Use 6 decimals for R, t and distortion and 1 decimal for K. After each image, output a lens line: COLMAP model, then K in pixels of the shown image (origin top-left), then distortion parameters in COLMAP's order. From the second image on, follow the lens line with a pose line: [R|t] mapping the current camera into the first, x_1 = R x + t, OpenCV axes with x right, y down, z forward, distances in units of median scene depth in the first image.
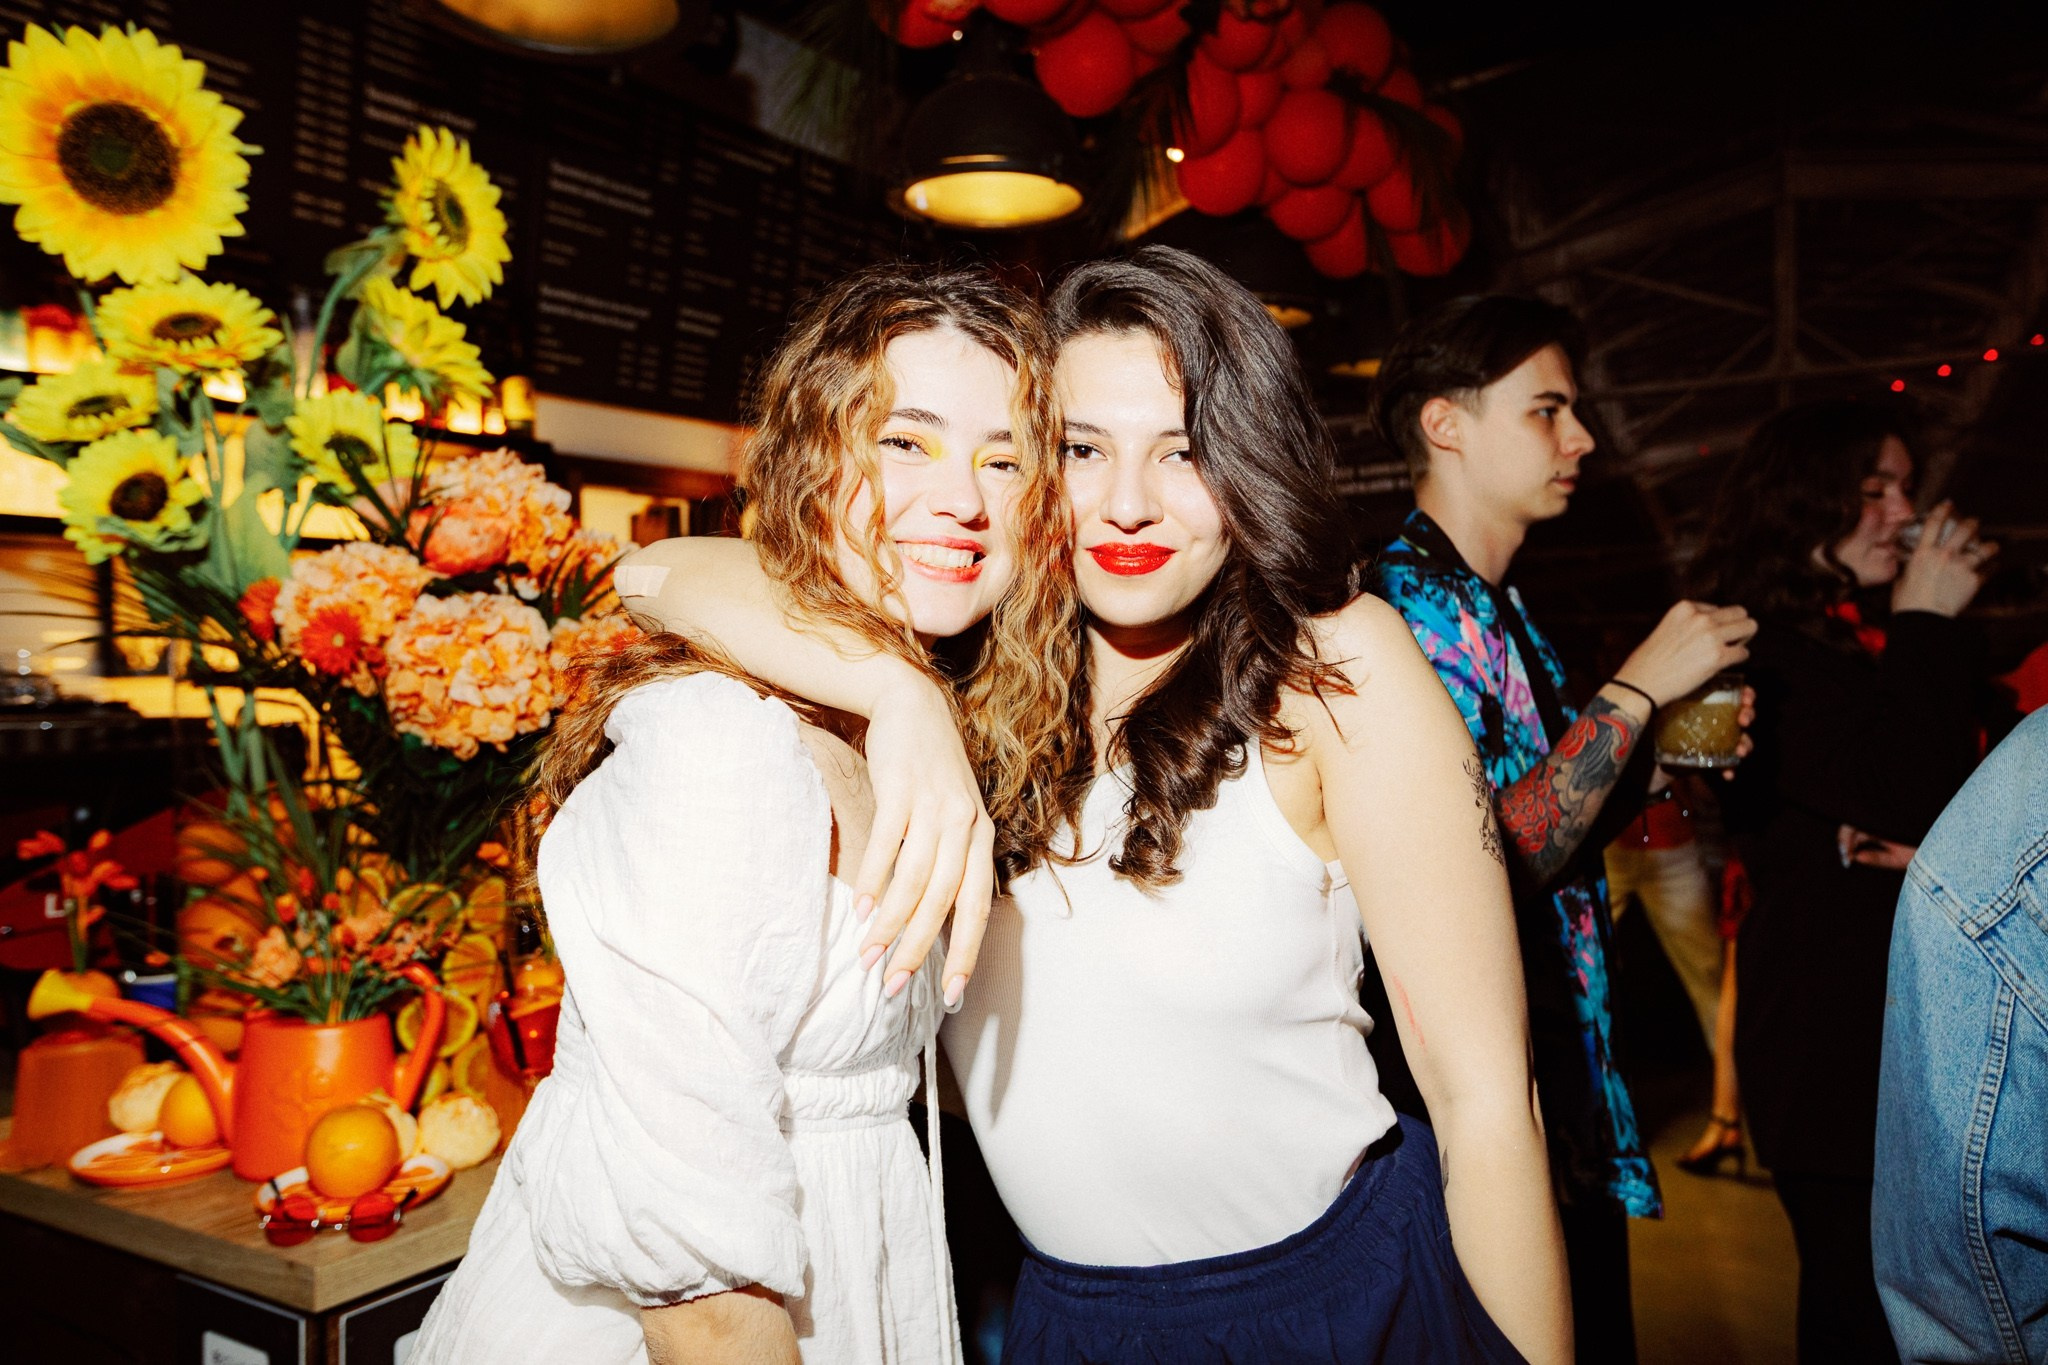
lens RADIAL K [[1571.2, 0, 1021.6], [0, 1571.2, 679.4], [0, 0, 1]] dist [0.067215, 0.008235]
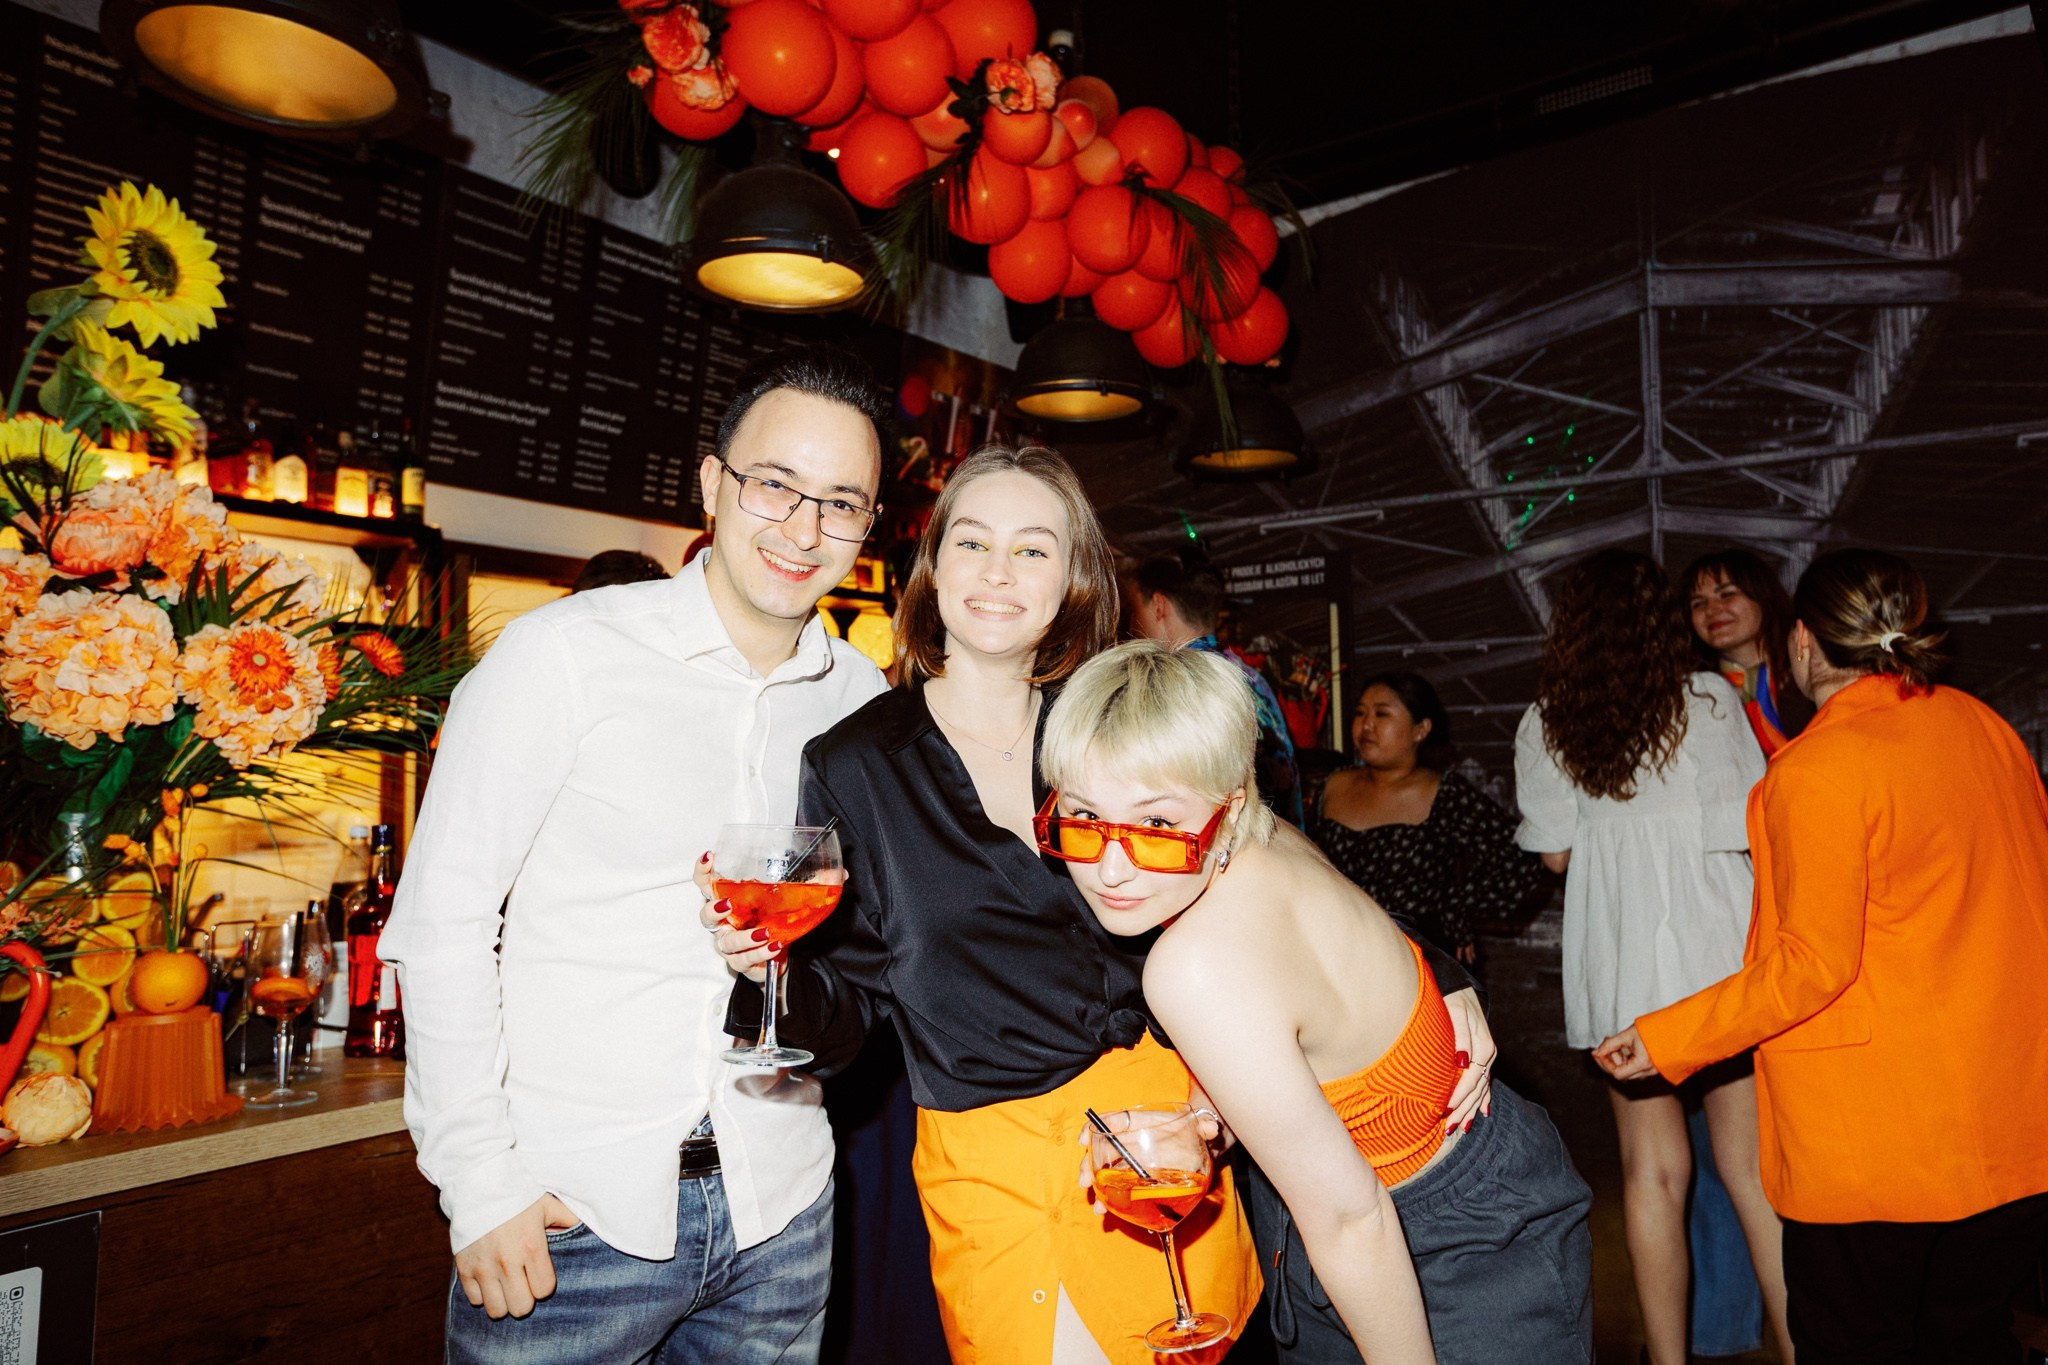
lens RADIAL K [[1539.4, 0, 1024.0], [0, 1539.4, 682.5], [0, 0, 1]] dist [0.059952, 0.008176]
pose [[0.999576, -0.000309, -0.029114, 0.280956], [-0.002053, 0.996708, -0.081049, 0.082930], [0.029043, 0.081074, 0.996285, -0.022468]]
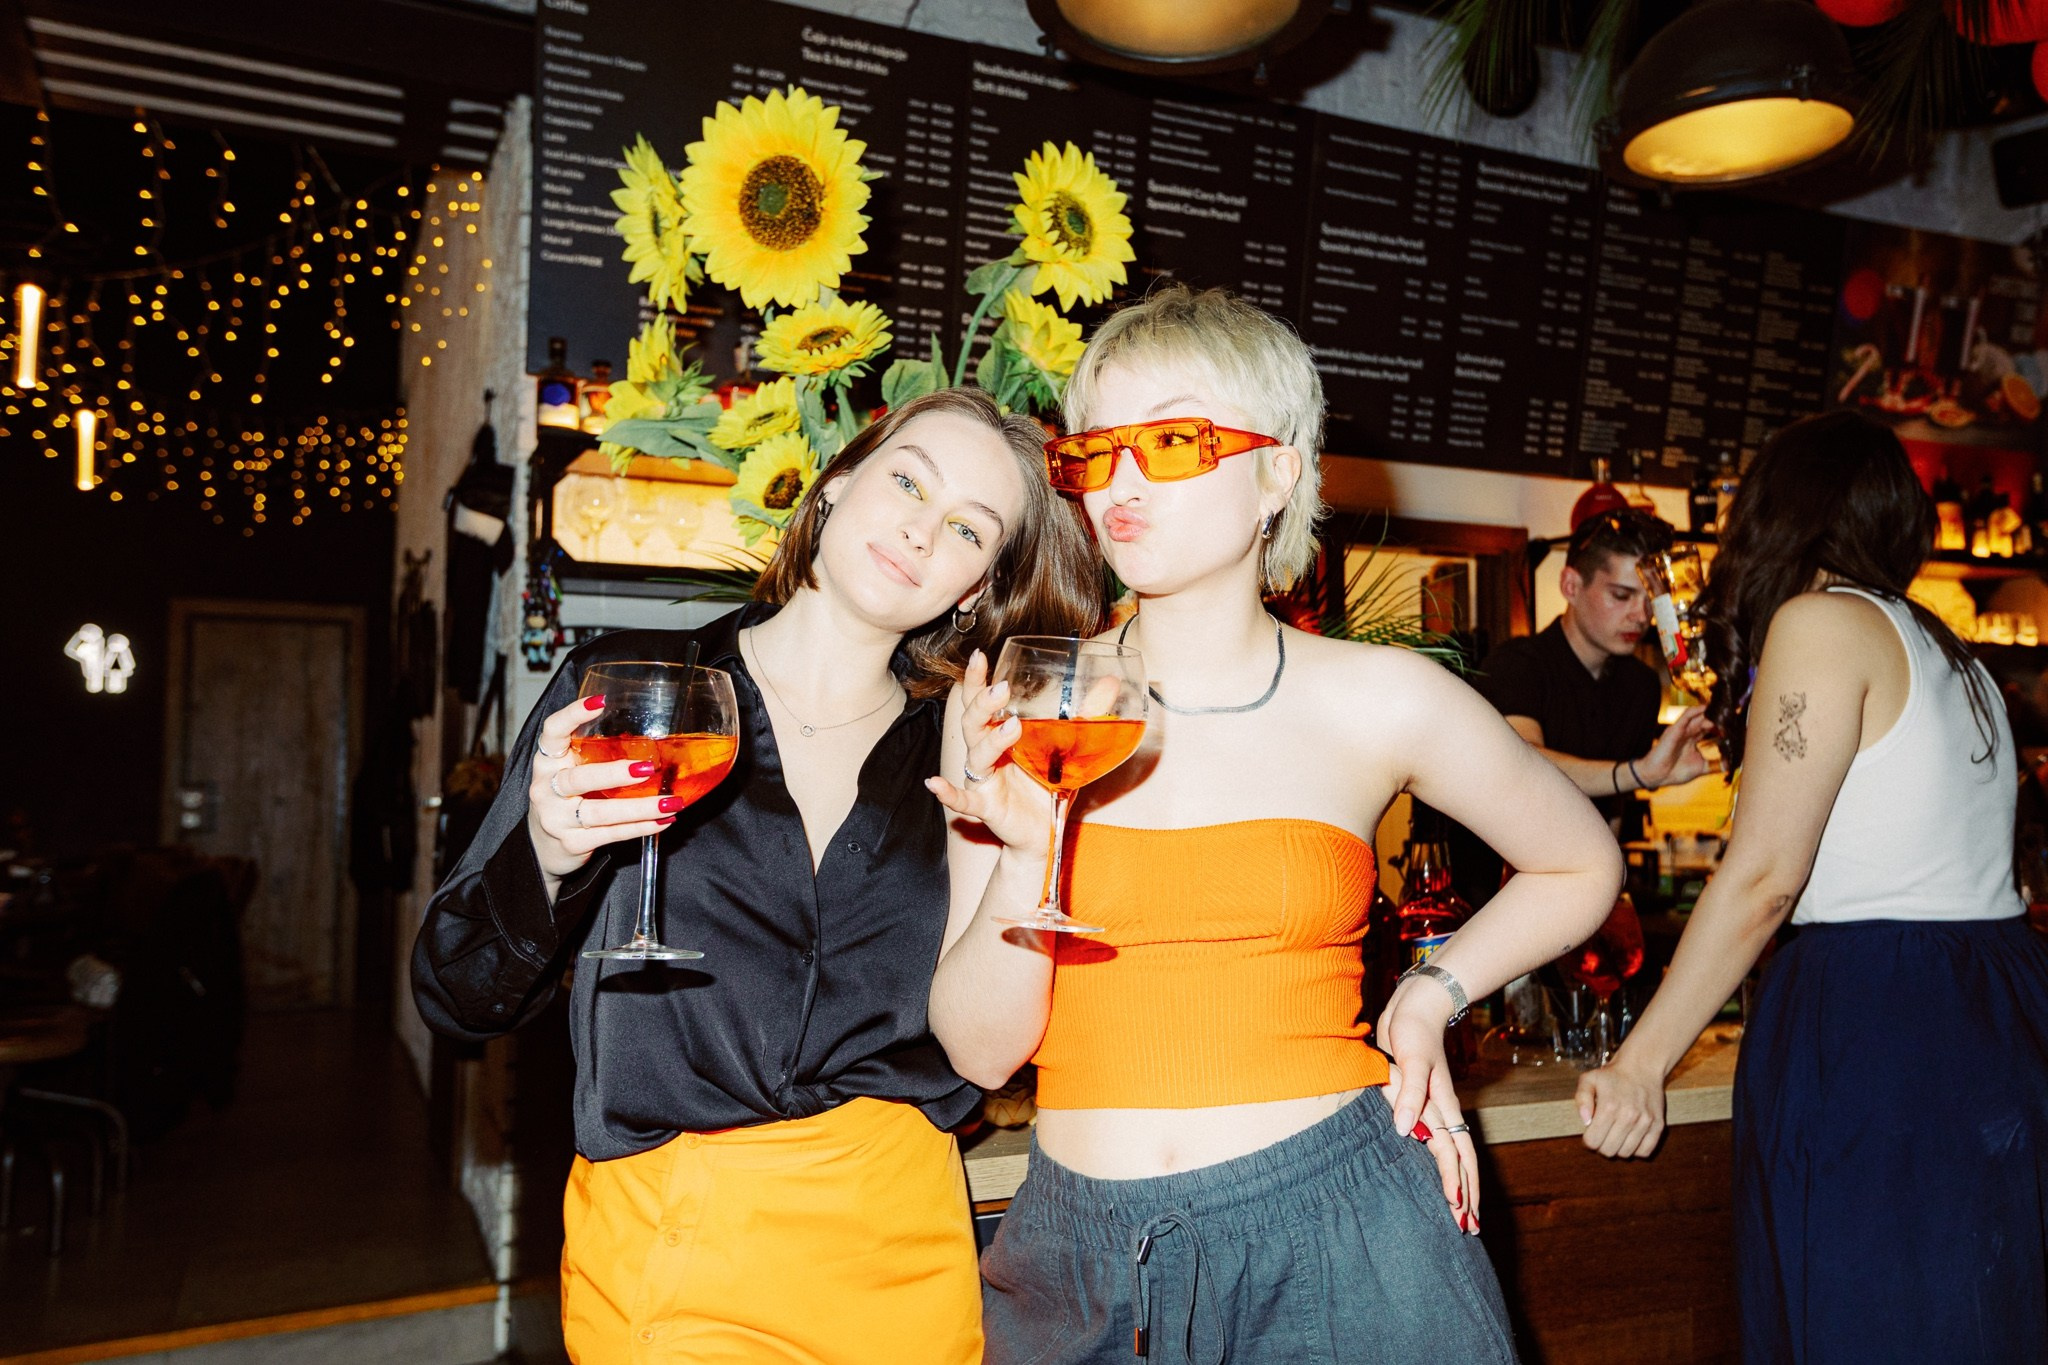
lens RADIAL K [[1591.2, 0, 1035.4], [0, 1591.2, 681.1], [0, 0, 1]] dist [0.060108, 0.015295]
pose [[0.854828, -0.017377, -0.518620, 0.172270], [-0.019697, 0.997632, -0.065892, 0.084732], [0.518537, 0.066542, 0.852462, 0.122709]]
